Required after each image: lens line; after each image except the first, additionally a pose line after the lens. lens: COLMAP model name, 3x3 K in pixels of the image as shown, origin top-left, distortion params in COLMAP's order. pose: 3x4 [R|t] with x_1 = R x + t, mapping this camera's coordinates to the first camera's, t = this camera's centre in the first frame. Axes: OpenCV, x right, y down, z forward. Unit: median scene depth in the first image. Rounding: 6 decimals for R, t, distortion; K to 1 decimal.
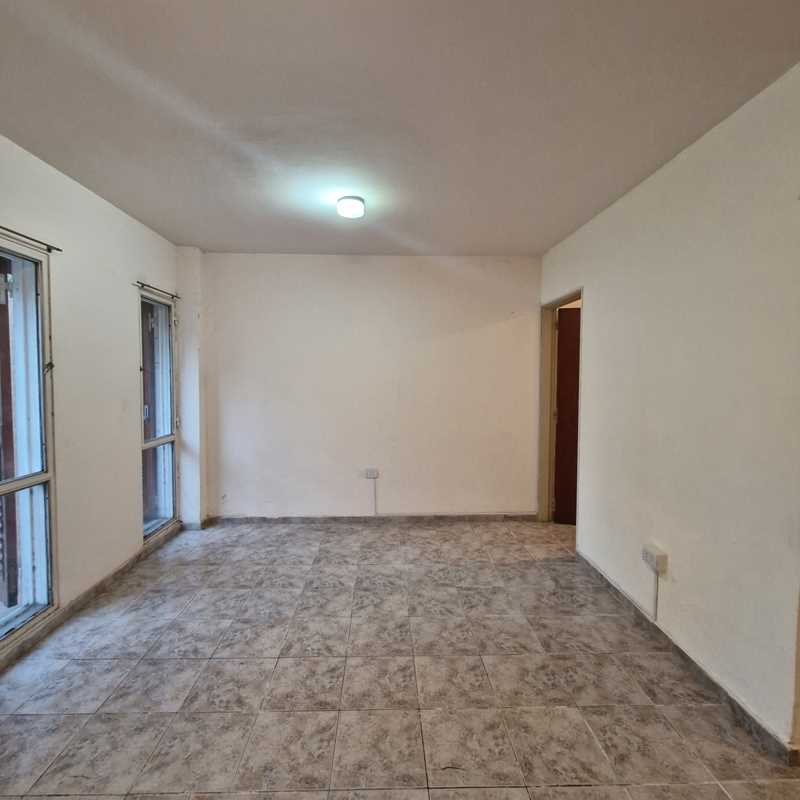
lens RADIAL K [[416.4, 0, 398.5], [0, 416.4, 396.2], [0, 0, 1]] dist [0.010519, -0.004358]
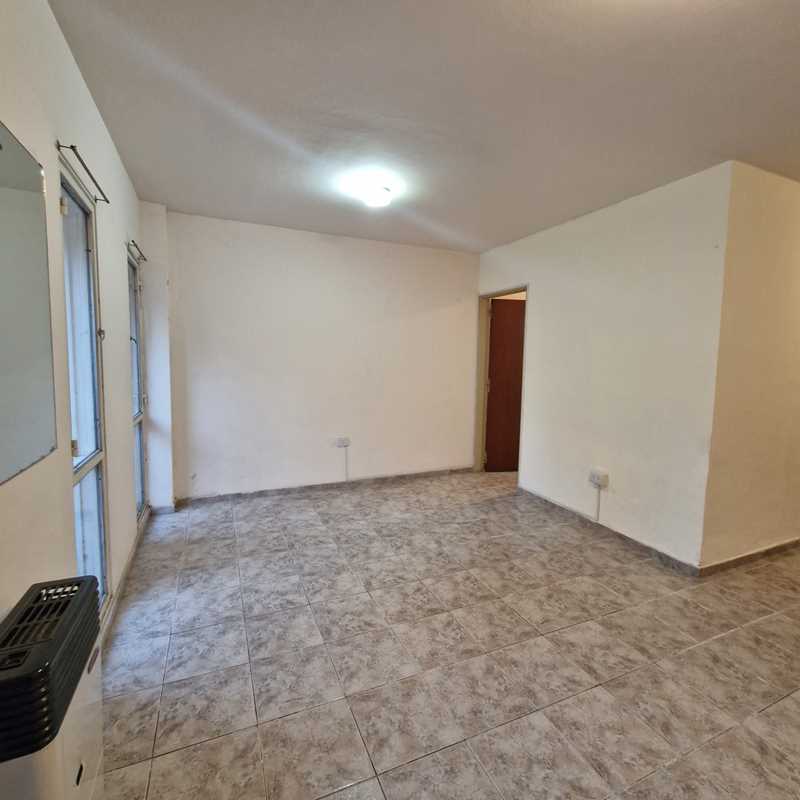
lens RADIAL K [[416.4, 0, 389.6], [0, 416.4, 400.6], [0, 0, 1]] dist [0.010519, -0.004358]
pose [[0.928747, -0.028405, 0.369625, -0.530672], [0.006546, 0.998161, 0.060258, 0.020481], [-0.370657, -0.053545, 0.927225, -0.058687]]
